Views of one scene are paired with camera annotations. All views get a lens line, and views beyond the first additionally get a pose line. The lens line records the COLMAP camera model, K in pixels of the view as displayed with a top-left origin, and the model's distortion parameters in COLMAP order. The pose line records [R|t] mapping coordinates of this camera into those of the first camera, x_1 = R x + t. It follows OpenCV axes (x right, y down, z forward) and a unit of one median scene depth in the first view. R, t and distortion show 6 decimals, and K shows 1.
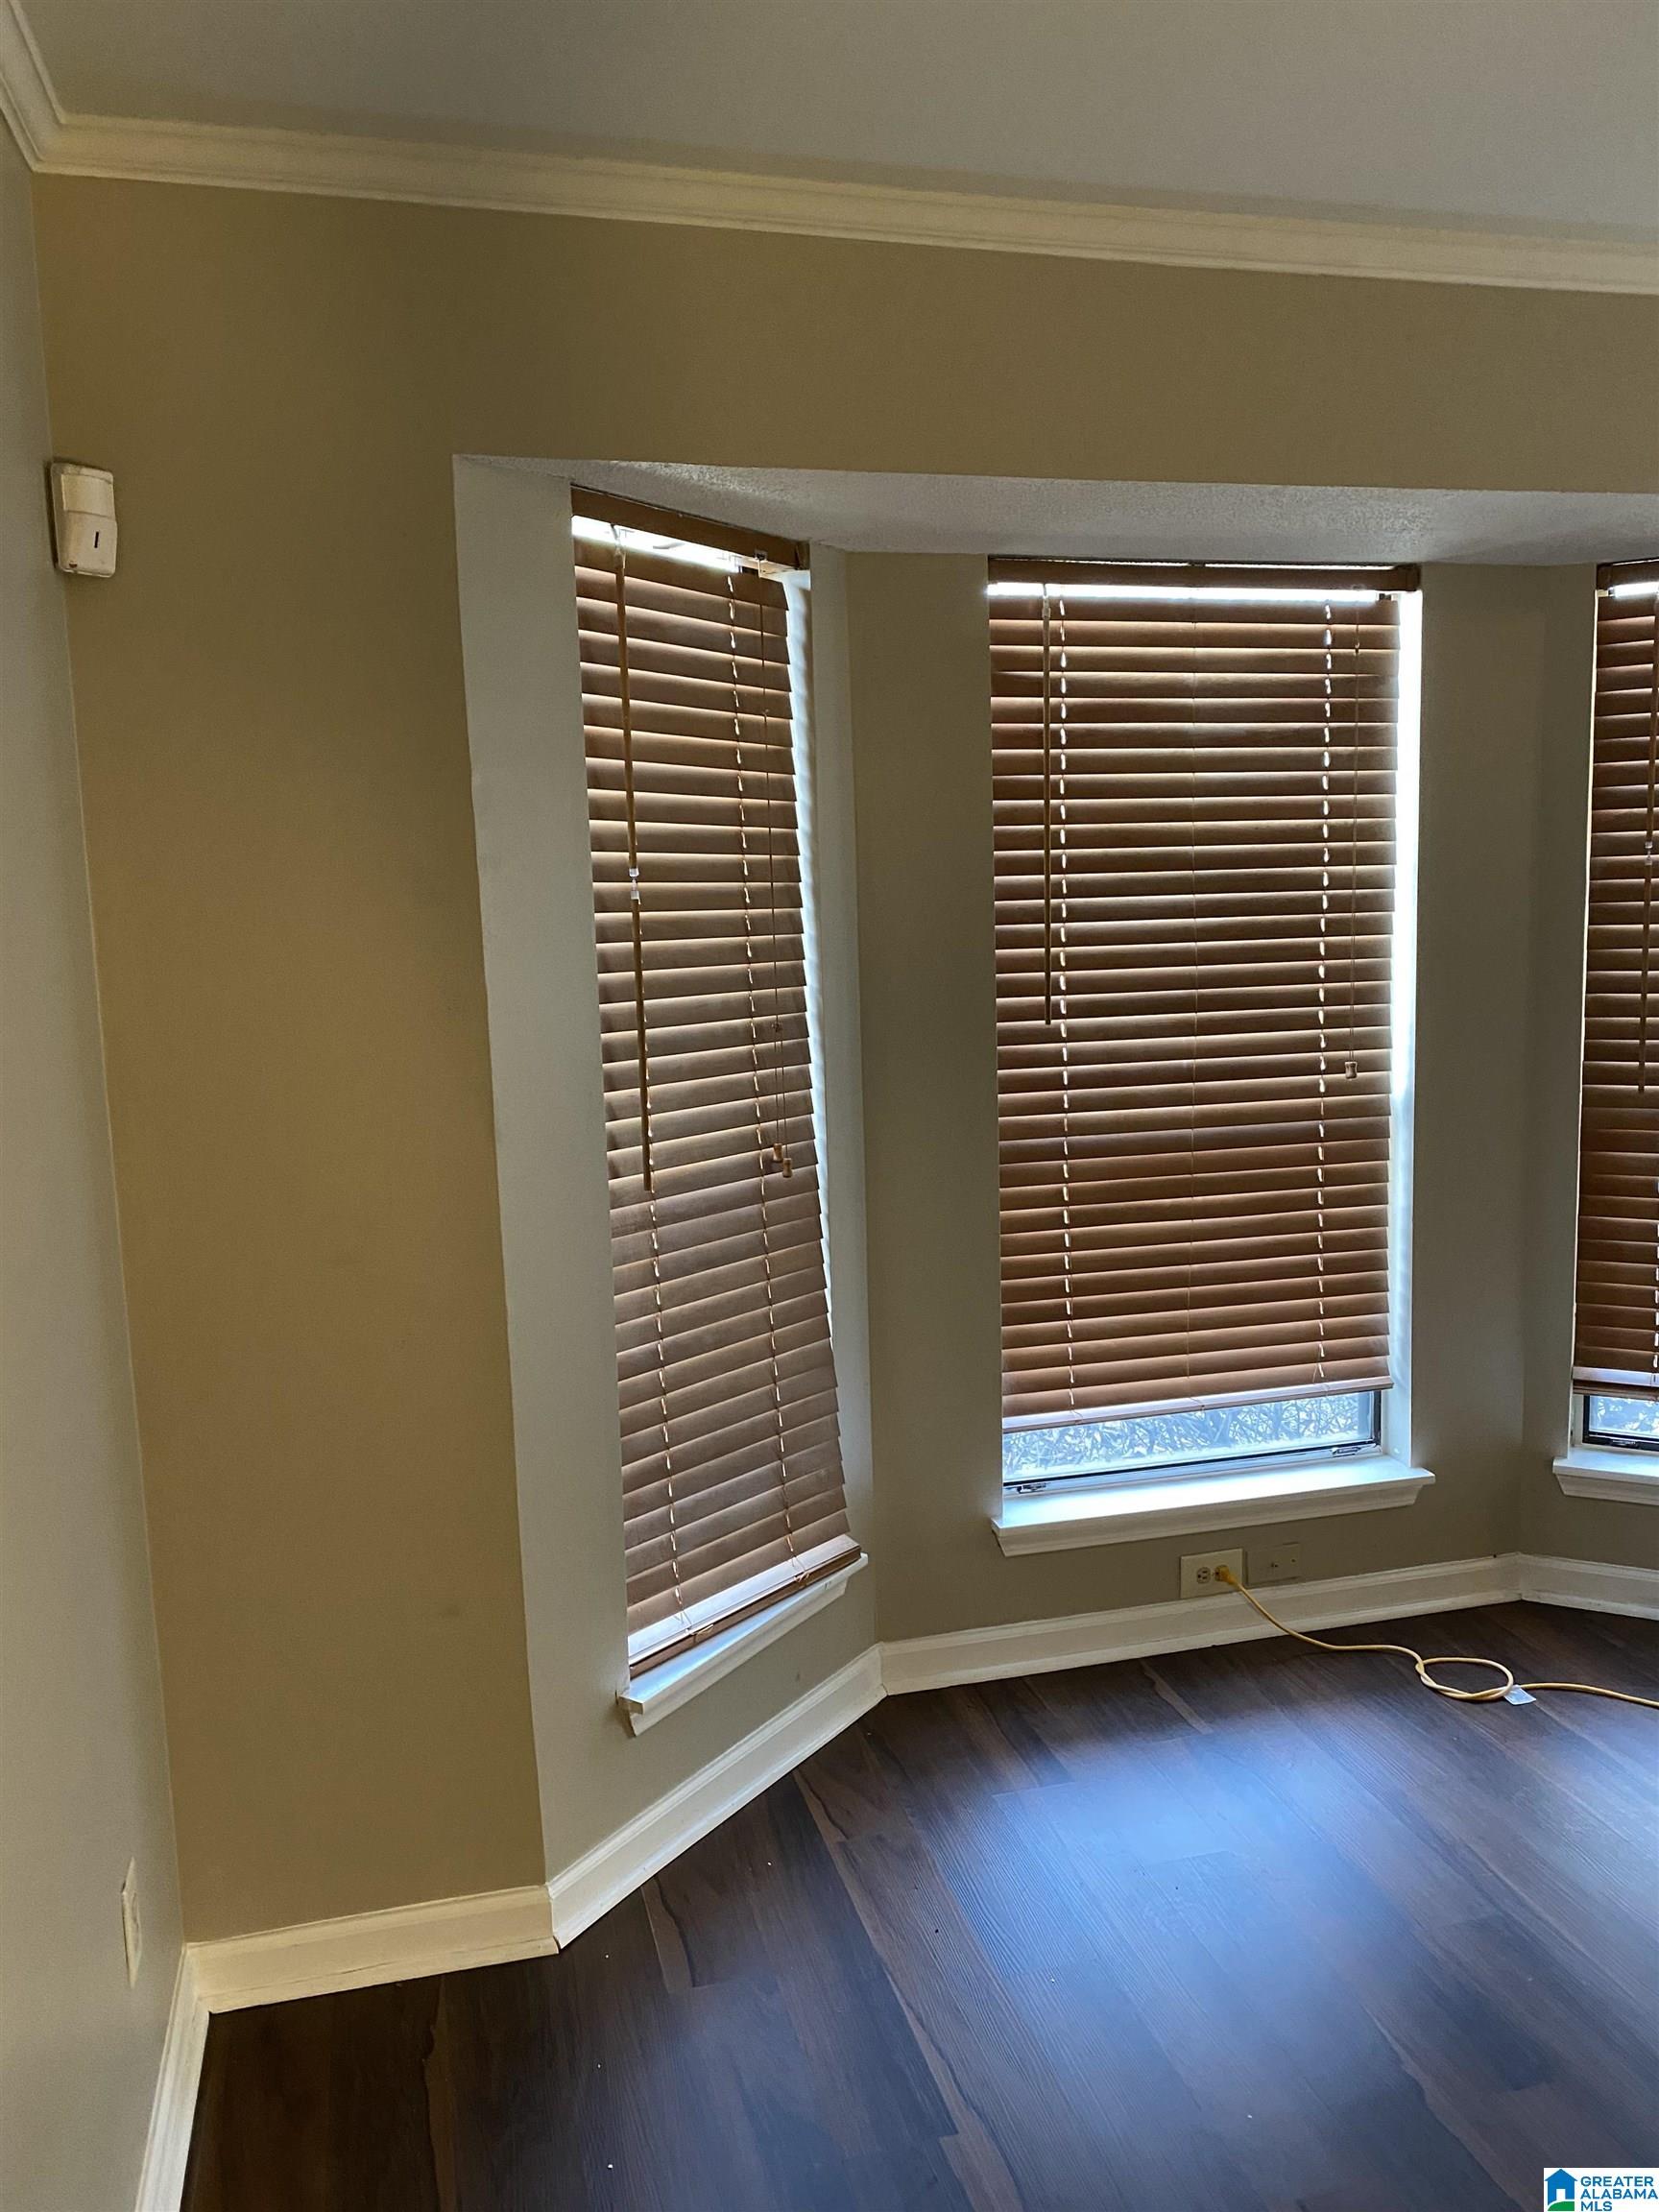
lens RADIAL K [[1690.0, 0, 824.8], [0, 1690.0, 1110.4], [0, 0, 1]] dist [0.061207, -0.060126]
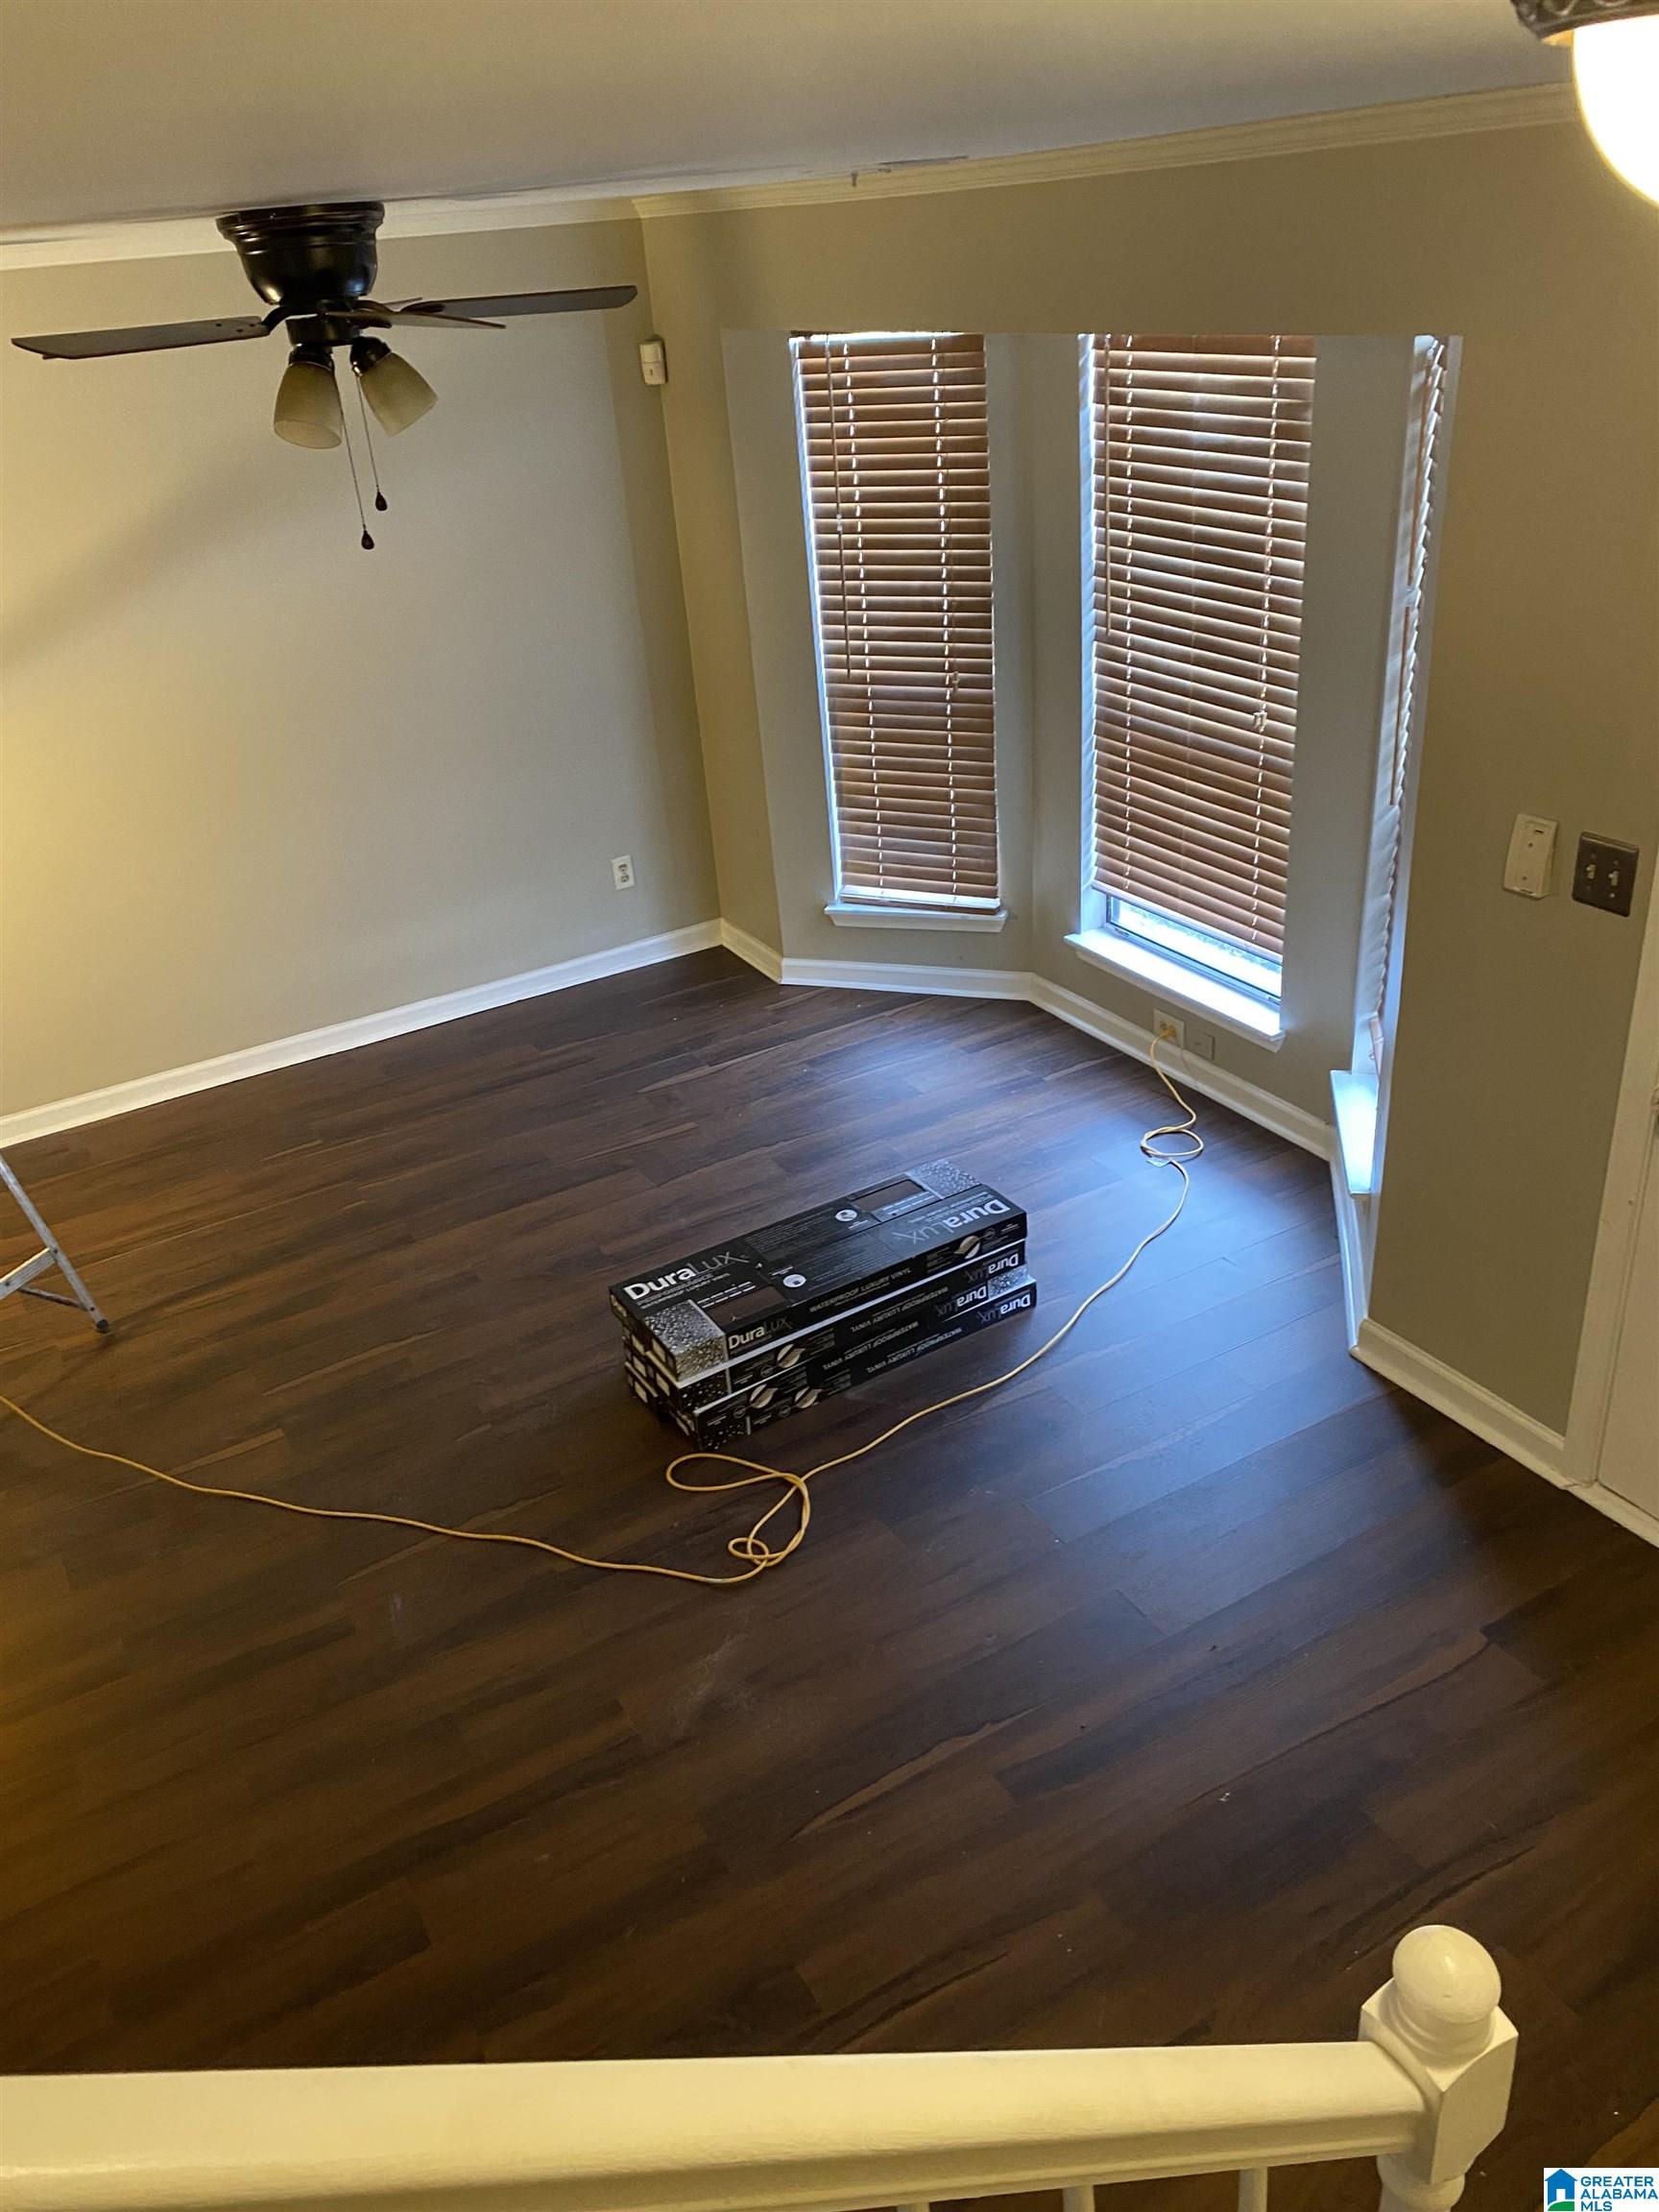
lens RADIAL K [[1690.0, 0, 814.0], [0, 1690.0, 1107.7], [0, 0, 1]] dist [0.061207, -0.060126]
pose [[0.263407, 0.452171, -0.852149, 1.523810], [-0.066255, 0.889738, 0.451637, -0.338921], [0.962407, -0.062505, 0.264322, 0.308405]]
